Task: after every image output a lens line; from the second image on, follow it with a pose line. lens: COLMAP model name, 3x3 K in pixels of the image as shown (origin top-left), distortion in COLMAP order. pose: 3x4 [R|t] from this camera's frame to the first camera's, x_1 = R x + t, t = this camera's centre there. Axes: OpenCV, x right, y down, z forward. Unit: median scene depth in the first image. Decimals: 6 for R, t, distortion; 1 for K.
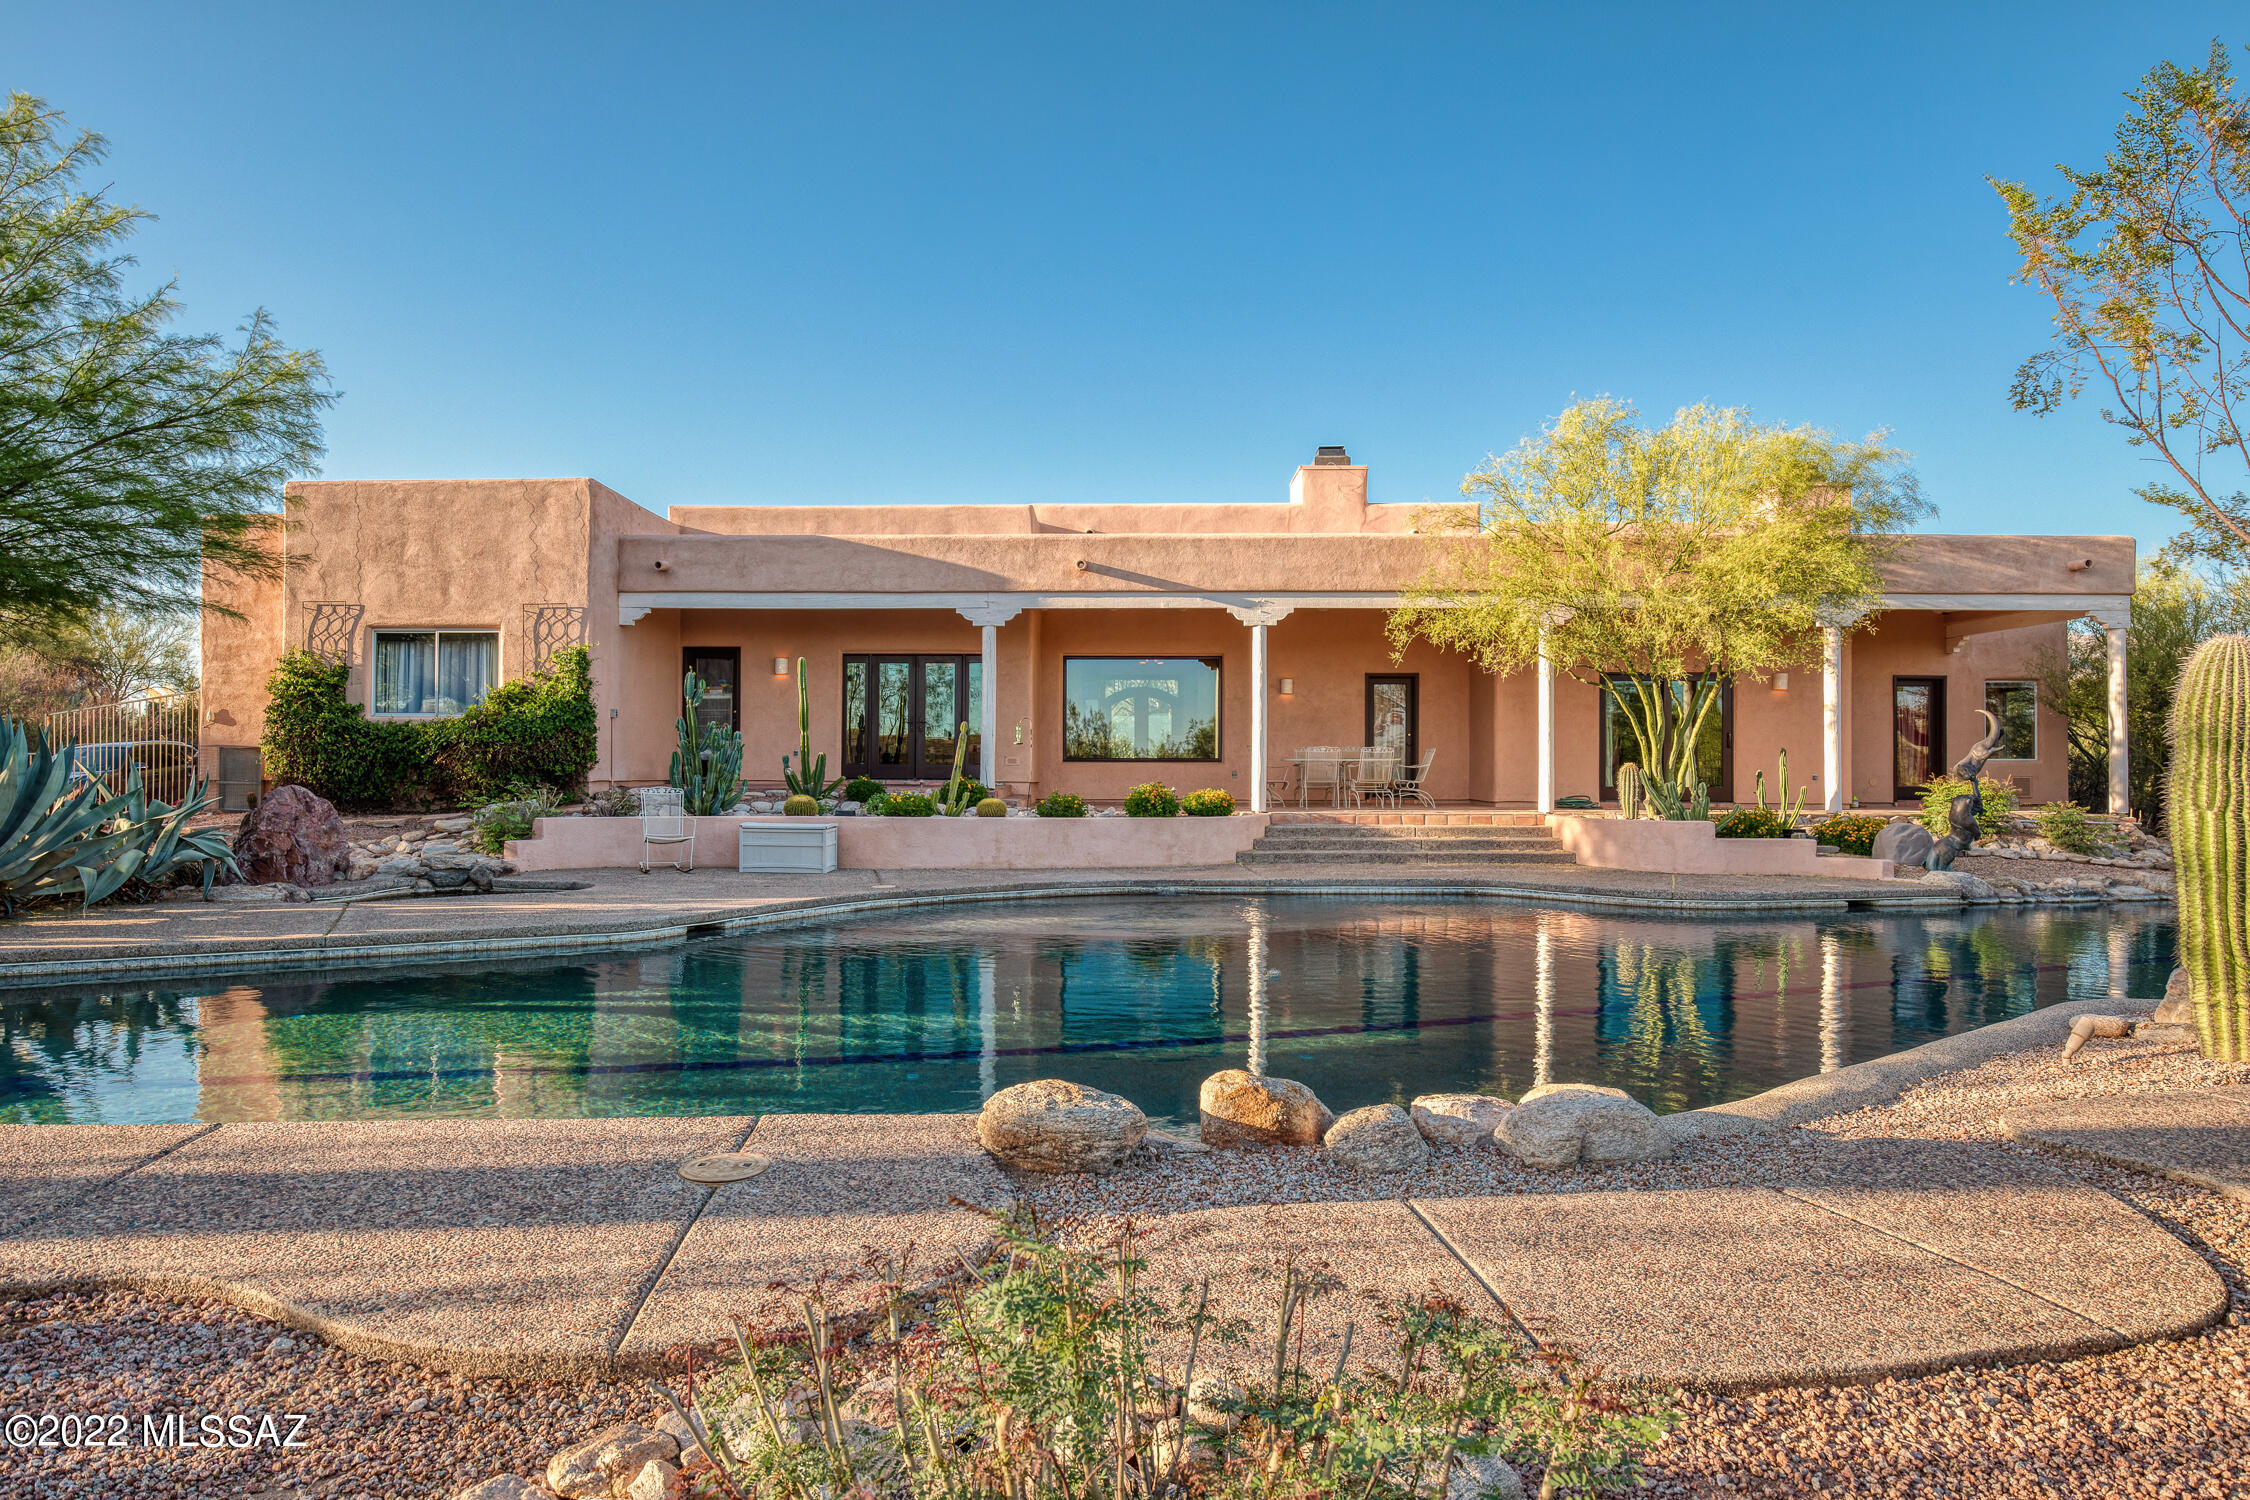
lens RADIAL K [[1227.5, 0, 1125.0], [0, 1227.5, 750.0], [0, 0, 1]] dist [-0.015292, 0.002704]
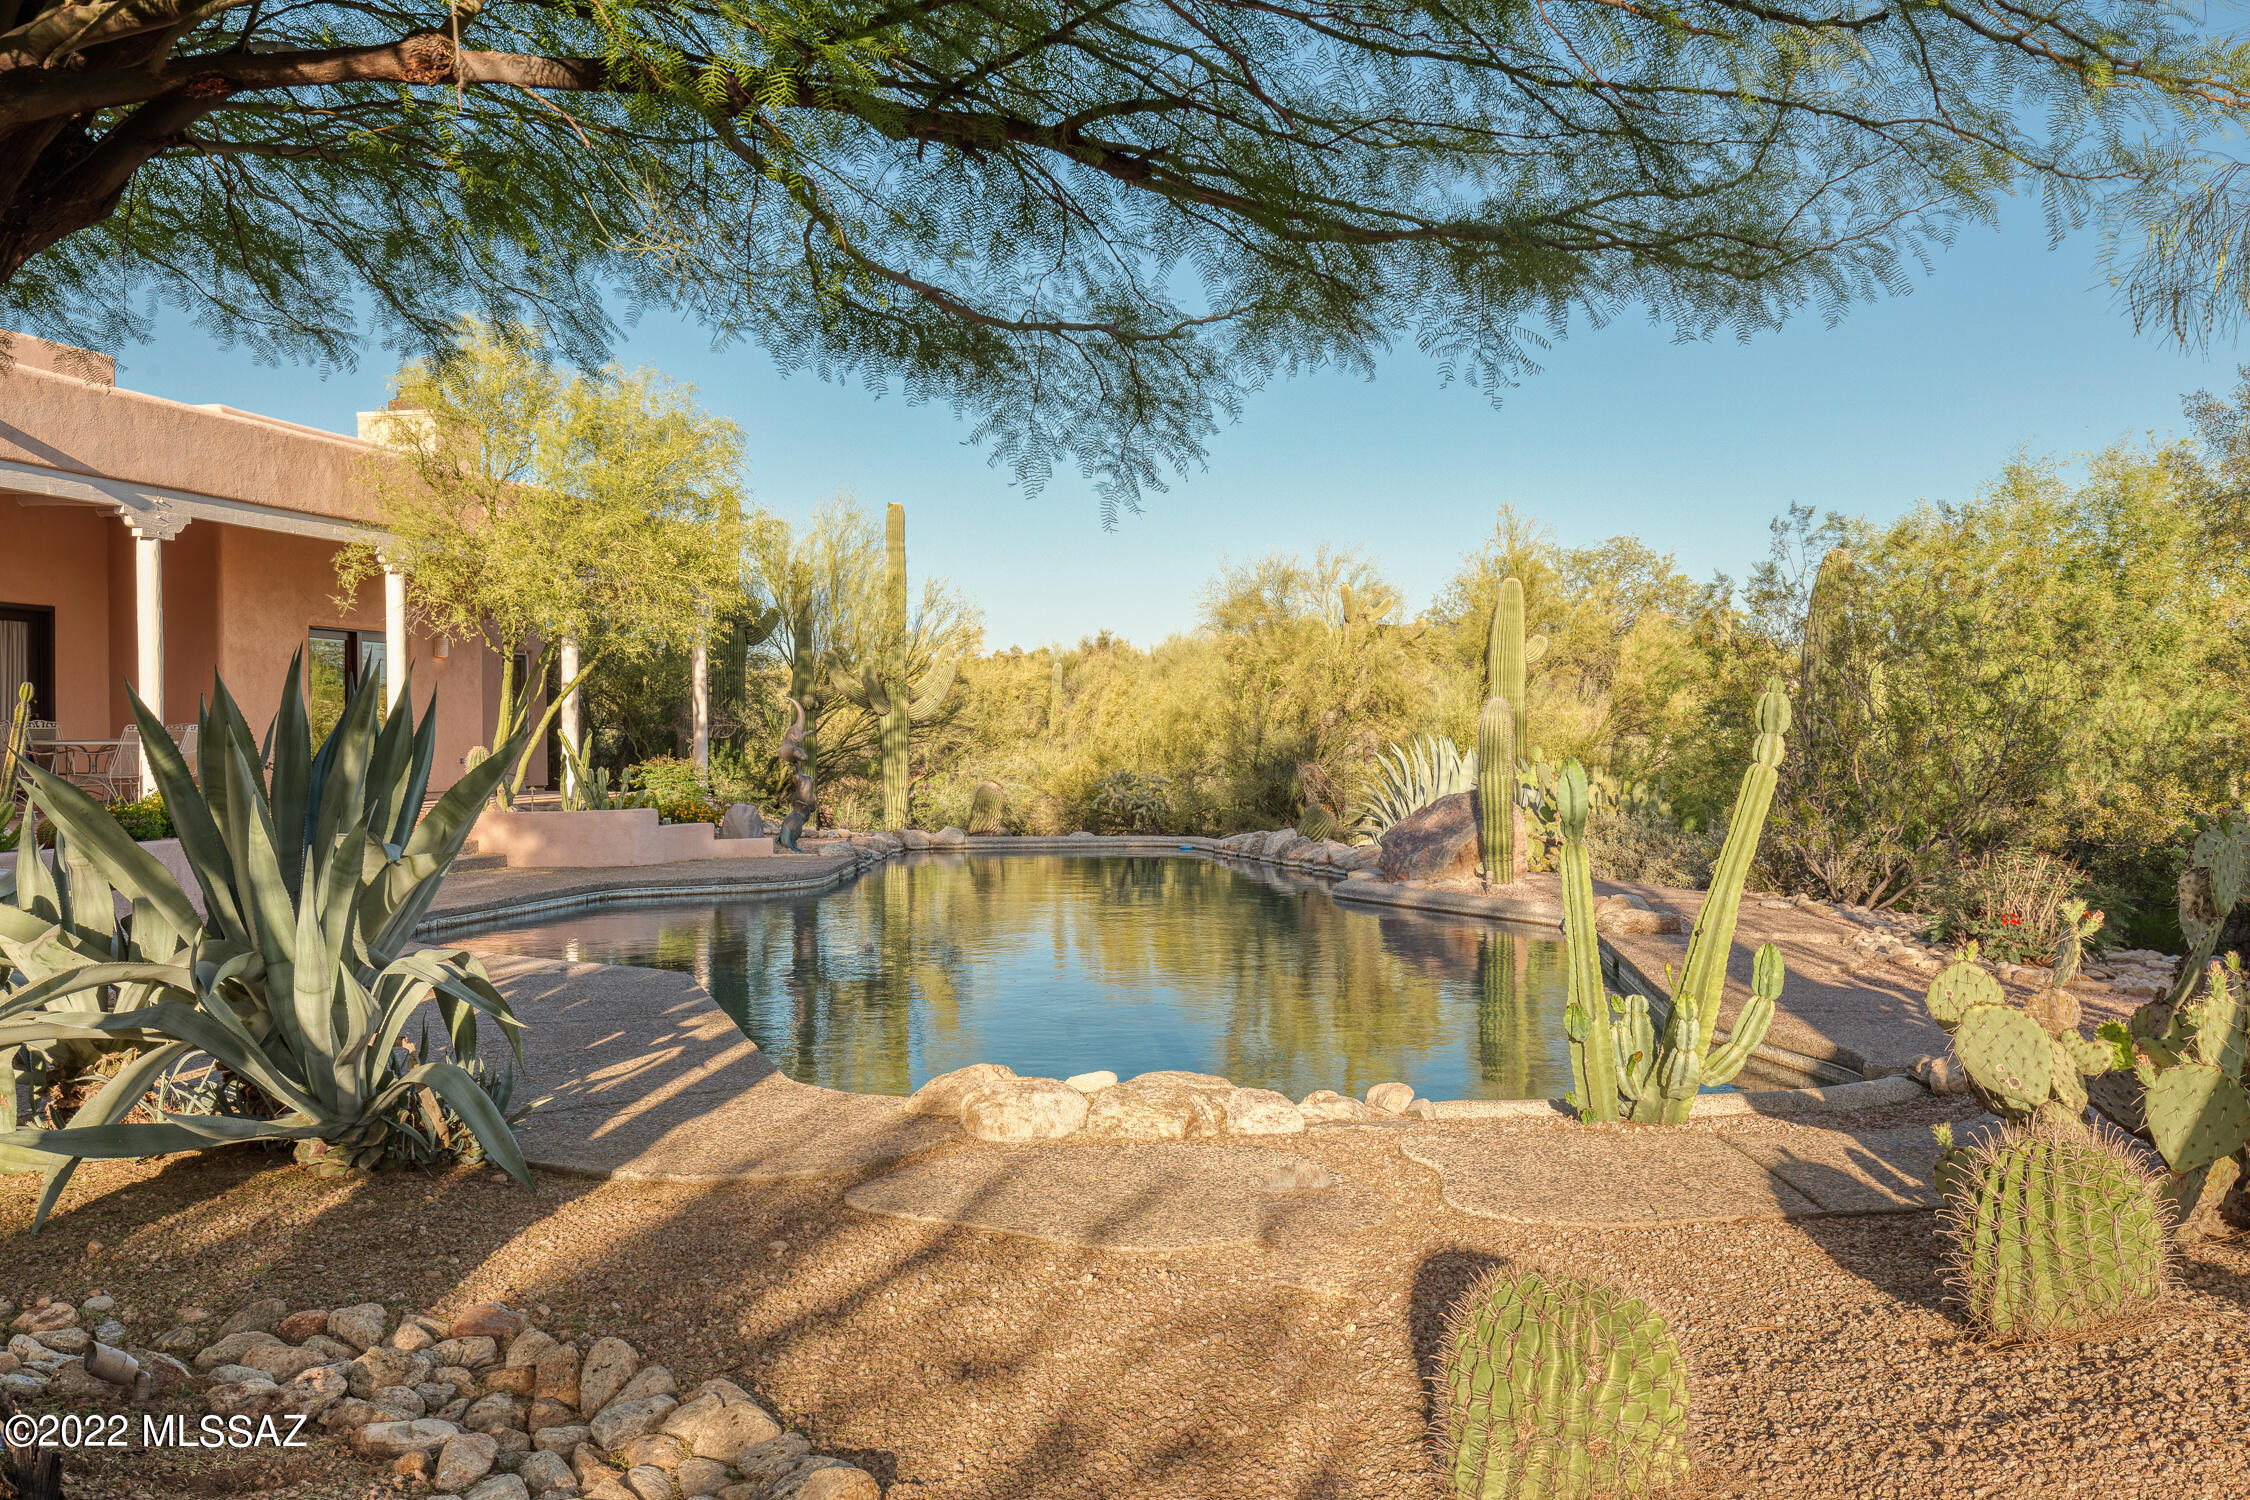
lens RADIAL K [[2187.7, 0, 1125.0], [0, 2187.7, 750.0], [0, 0, 1]] dist [0.085769, 0.008592]
pose [[0.201028, -0.006150, 0.979566, -0.943534], [-0.007448, 0.999942, 0.007807, -0.003000], [-0.979557, -0.008866, 0.200970, 0.260397]]
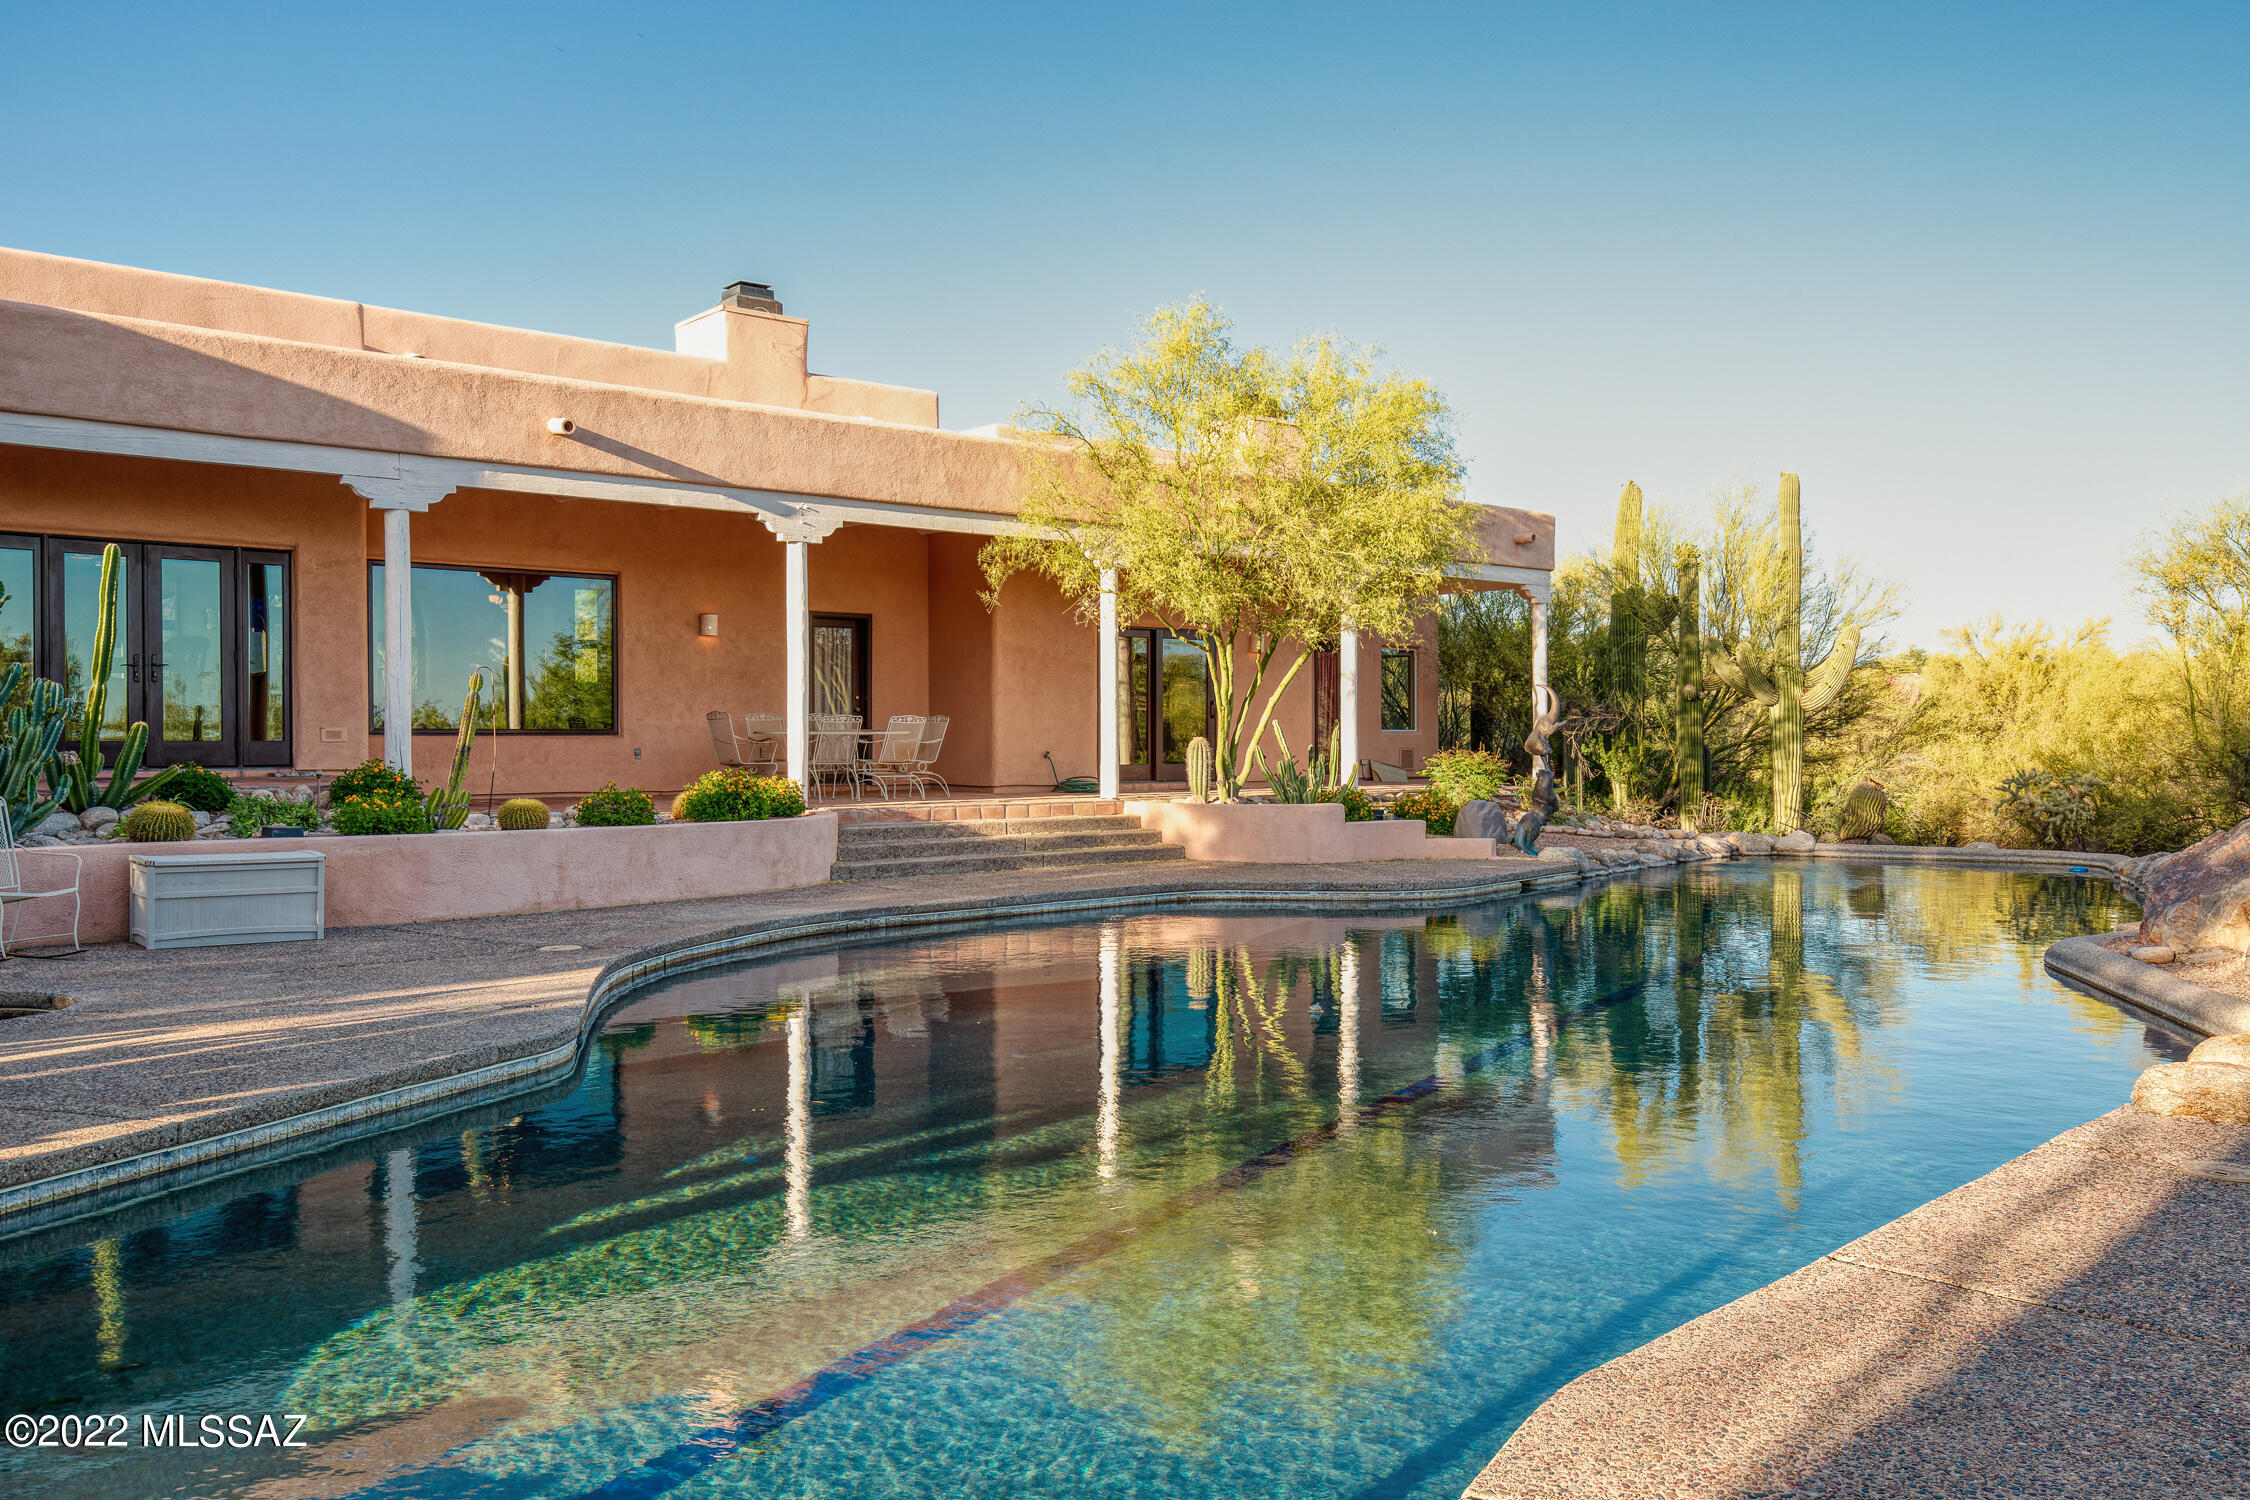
lens RADIAL K [[1784.9, 0, 1125.0], [0, 1784.9, 750.0], [0, 0, 1]] dist [0.035524, 0.002631]
pose [[0.744401, -0.007597, 0.667690, -0.436056], [-0.009448, 0.999715, 0.021908, -0.007067], [-0.667666, -0.022617, 0.744117, 0.112845]]
